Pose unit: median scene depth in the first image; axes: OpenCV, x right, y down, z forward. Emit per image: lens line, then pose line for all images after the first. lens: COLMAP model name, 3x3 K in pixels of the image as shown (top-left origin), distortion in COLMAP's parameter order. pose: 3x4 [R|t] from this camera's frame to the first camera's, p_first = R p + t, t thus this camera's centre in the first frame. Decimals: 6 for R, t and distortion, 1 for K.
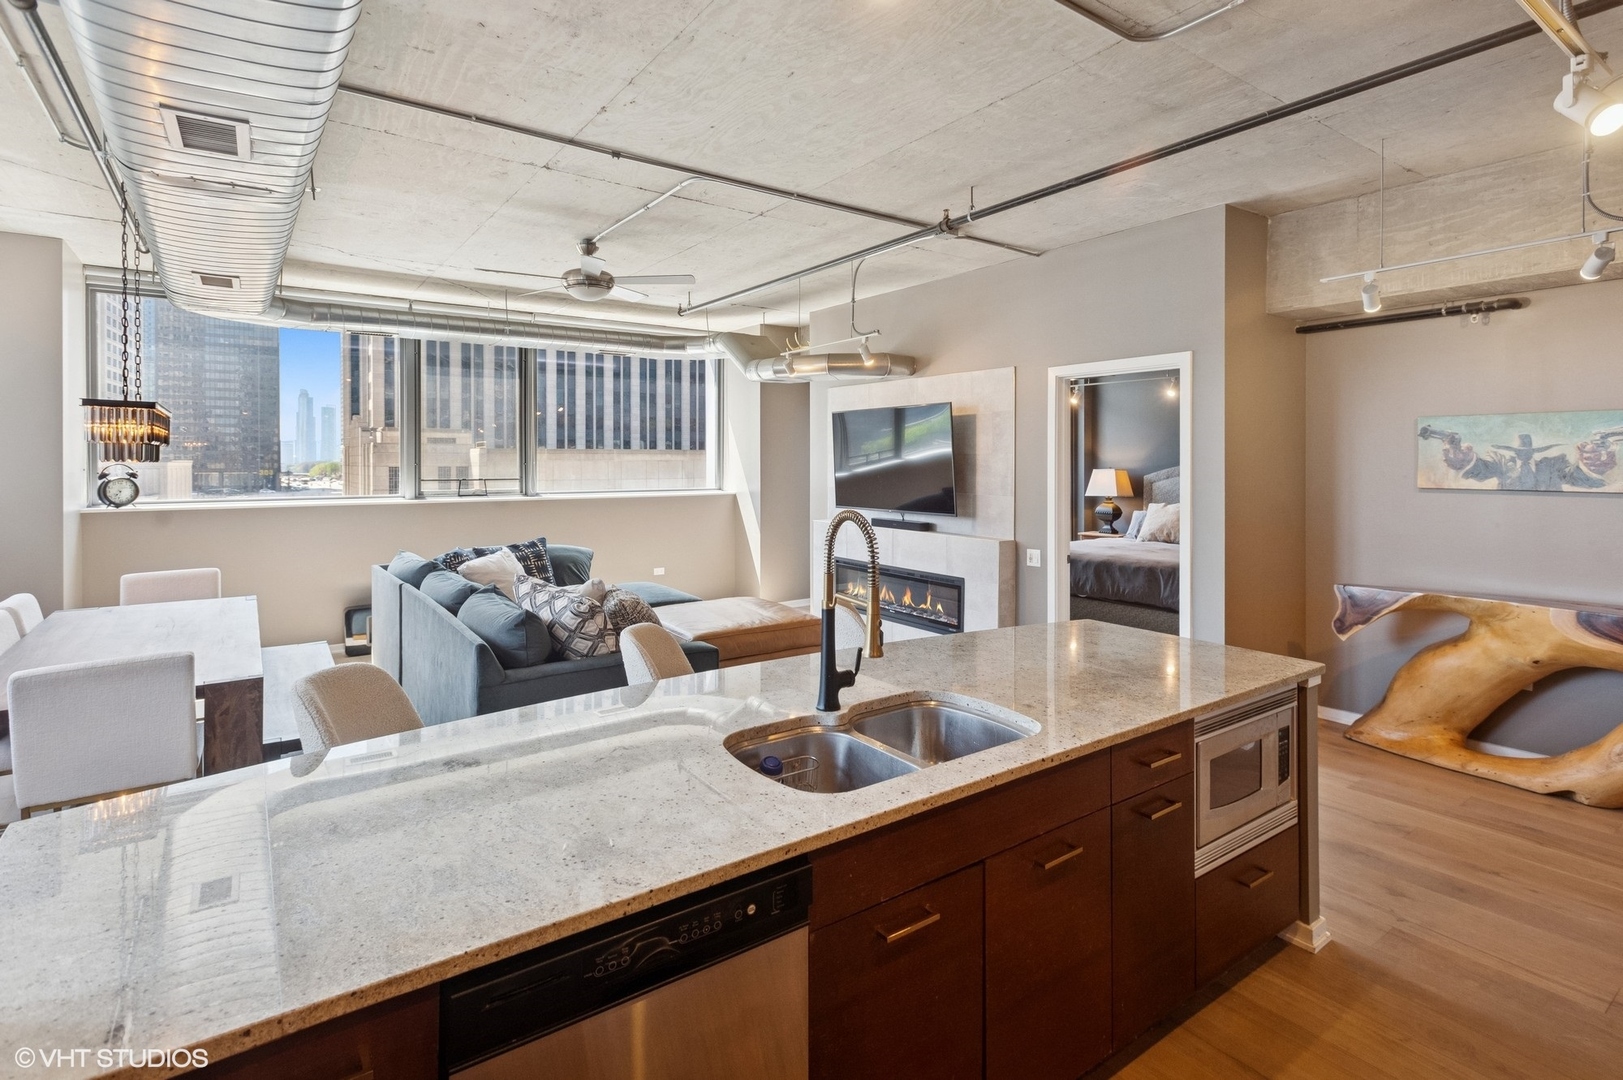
lens RADIAL K [[804.8, 0, 816.6], [0, 804.8, 471.4], [0, 0, 1]] dist [0.018903, 0.000214]
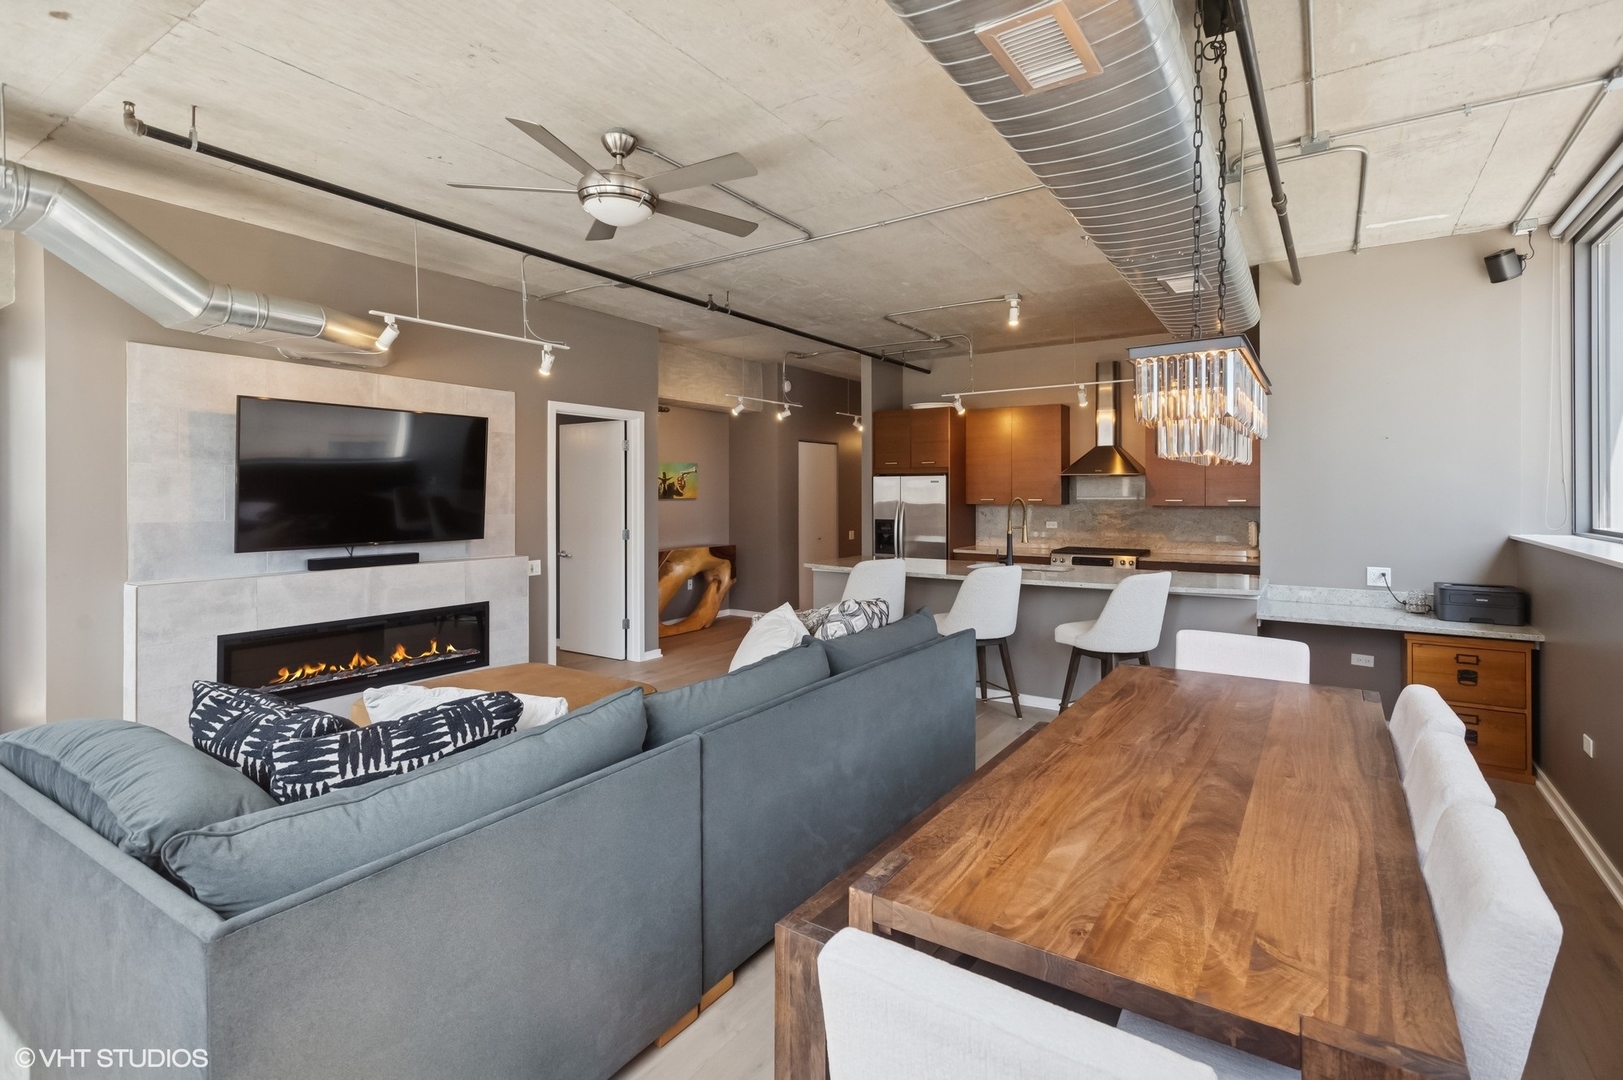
lens RADIAL K [[781.9, 0, 810.1], [0, 781.9, 491.9], [0, 0, 1]] dist [0.017282, -0.000679]
pose [[-0.355481, 0.004141, 0.934674, -0.771118], [0.014309, 0.999897, 0.001012, 0.005387], [-0.934574, 0.013734, -0.355504, 0.900684]]
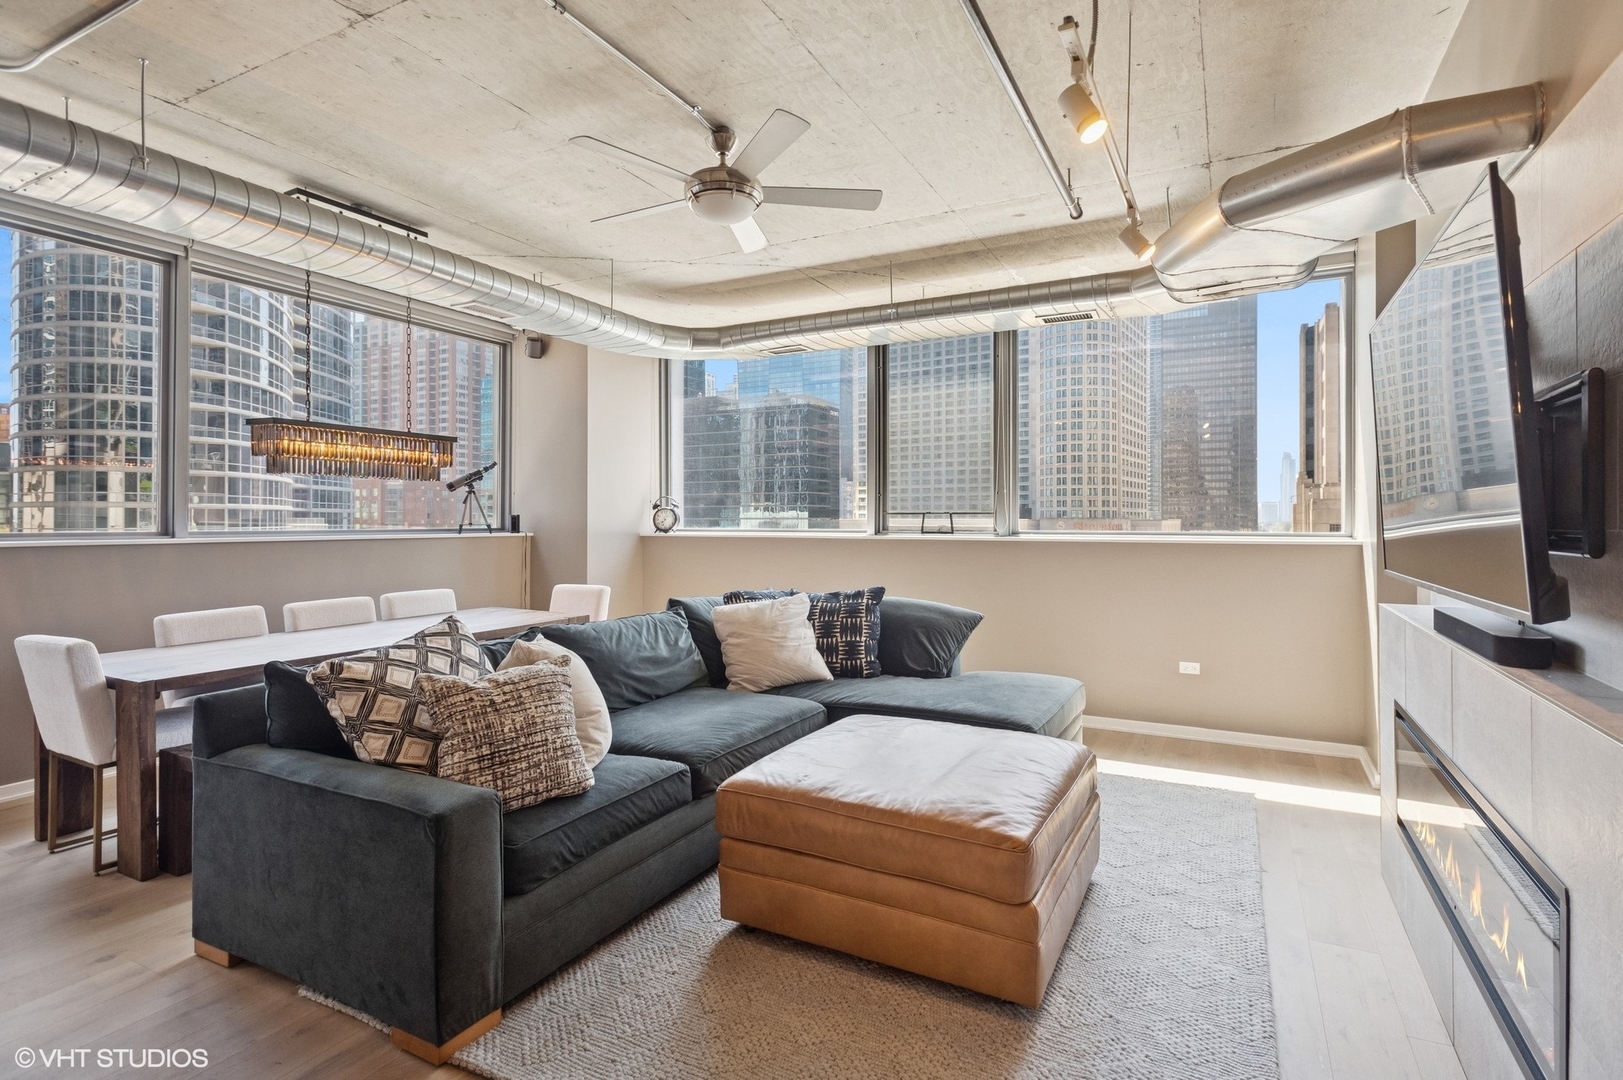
lens RADIAL K [[788.4, 0, 829.1], [0, 788.4, 520.4], [0, 0, 1]] dist [0.015047, 0.000267]
pose [[0.460407, 0.001134, -0.887707, 0.269843], [-0.013260, 0.999896, -0.005600, 0.028211], [0.887609, 0.014349, 0.460374, 0.646400]]
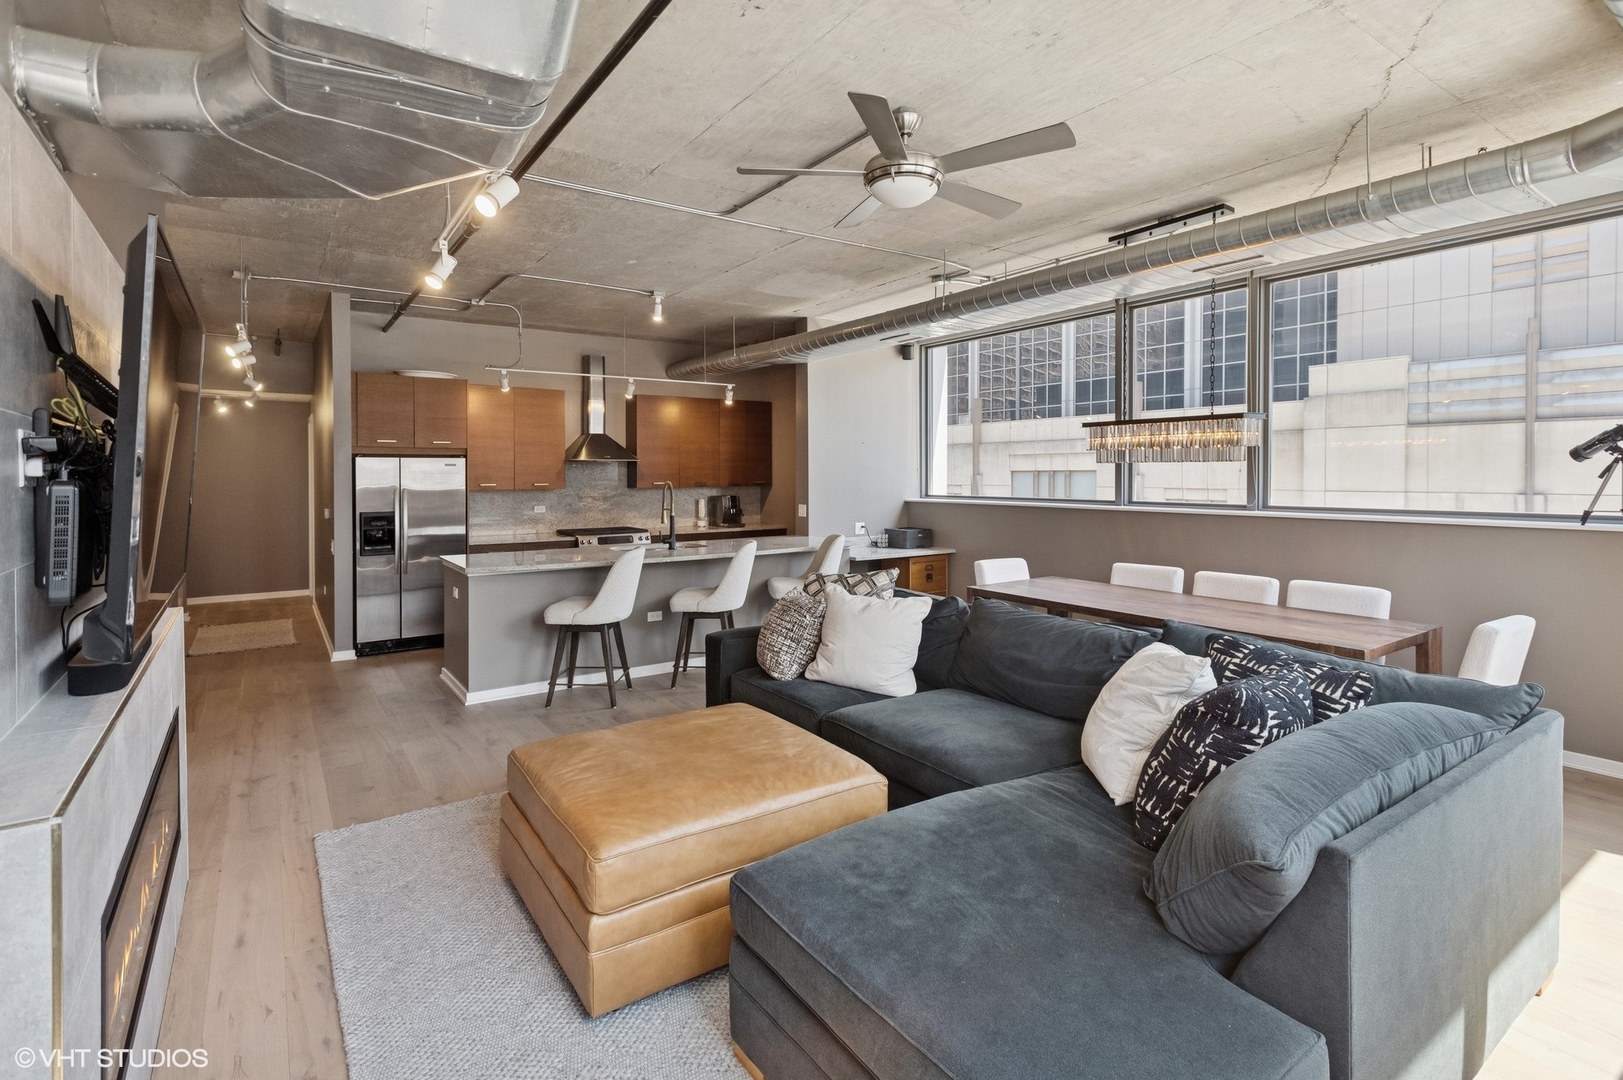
lens RADIAL K [[781.9, 0, 810.1], [0, 781.9, 491.9], [0, 0, 1]] dist [0.017282, -0.000679]
pose [[-0.999913, 0.004893, 0.012281, -0.182035], [0.005364, 0.999241, 0.038575, -0.009242], [-0.012083, 0.038637, -0.999180, 1.345167]]
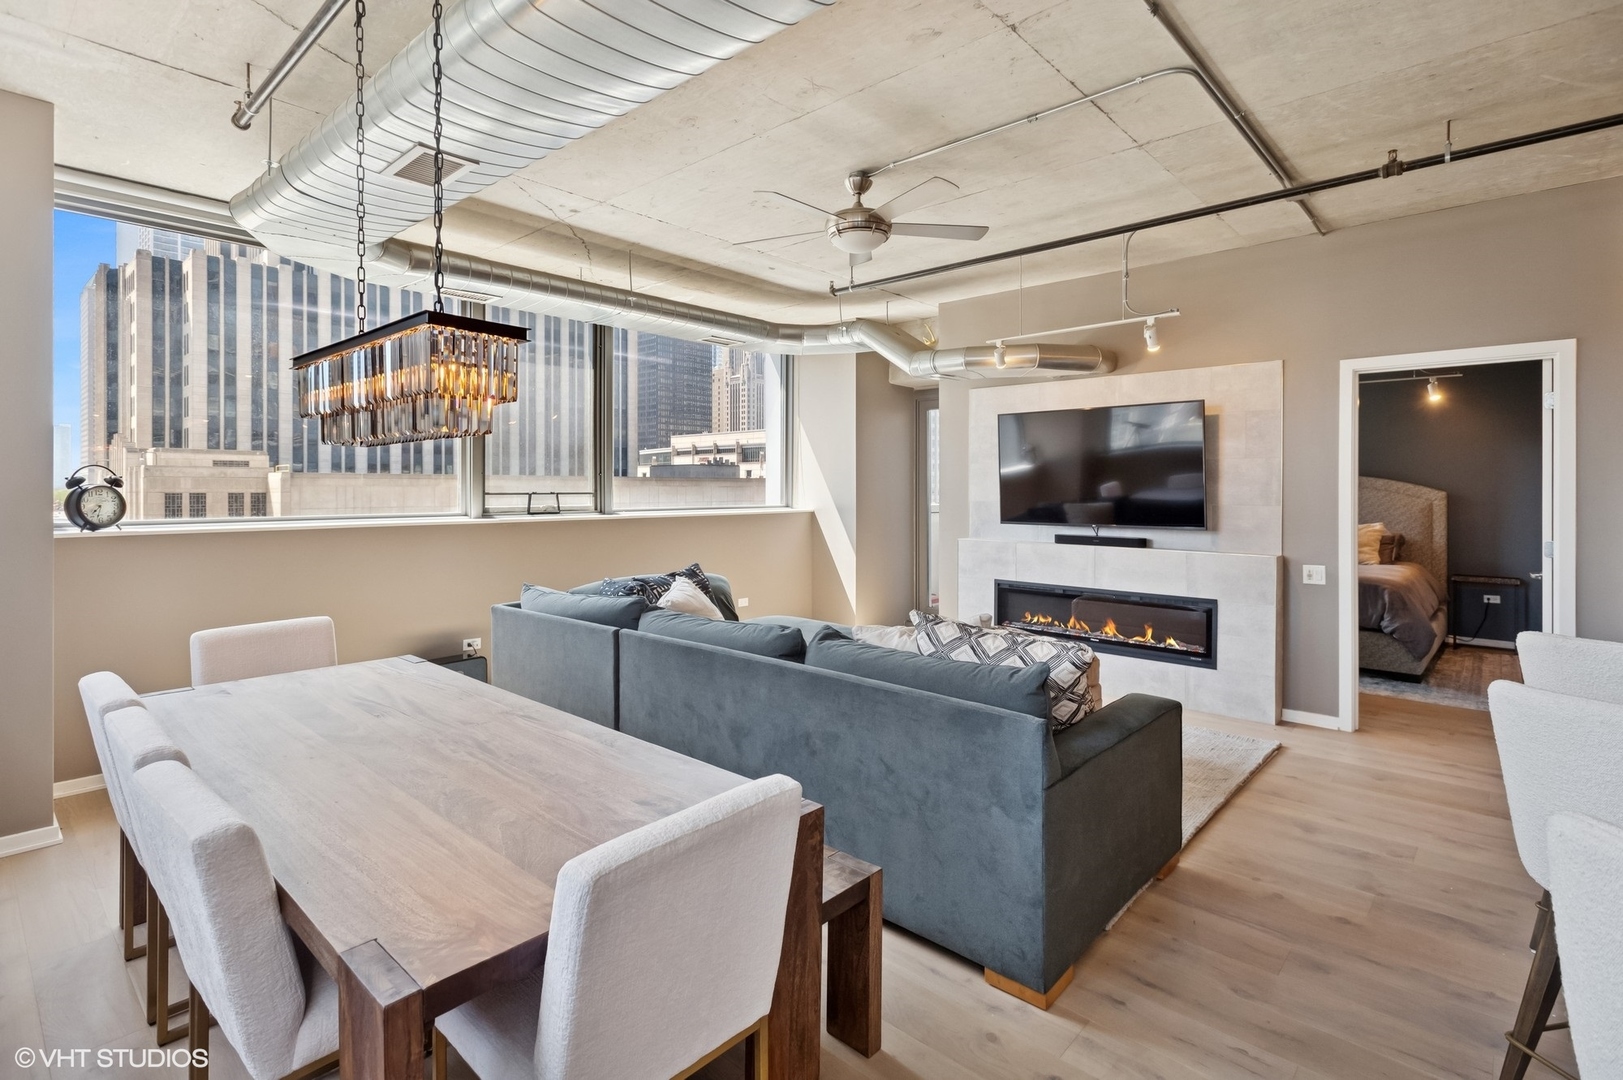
lens RADIAL K [[781.9, 0, 810.1], [0, 781.9, 491.9], [0, 0, 1]] dist [0.017282, -0.000679]
pose [[0.977576, -0.000996, 0.210579, -0.401490], [0.002531, 0.999972, -0.007024, 0.018054], [-0.210566, 0.007400, 0.977552, 0.233292]]
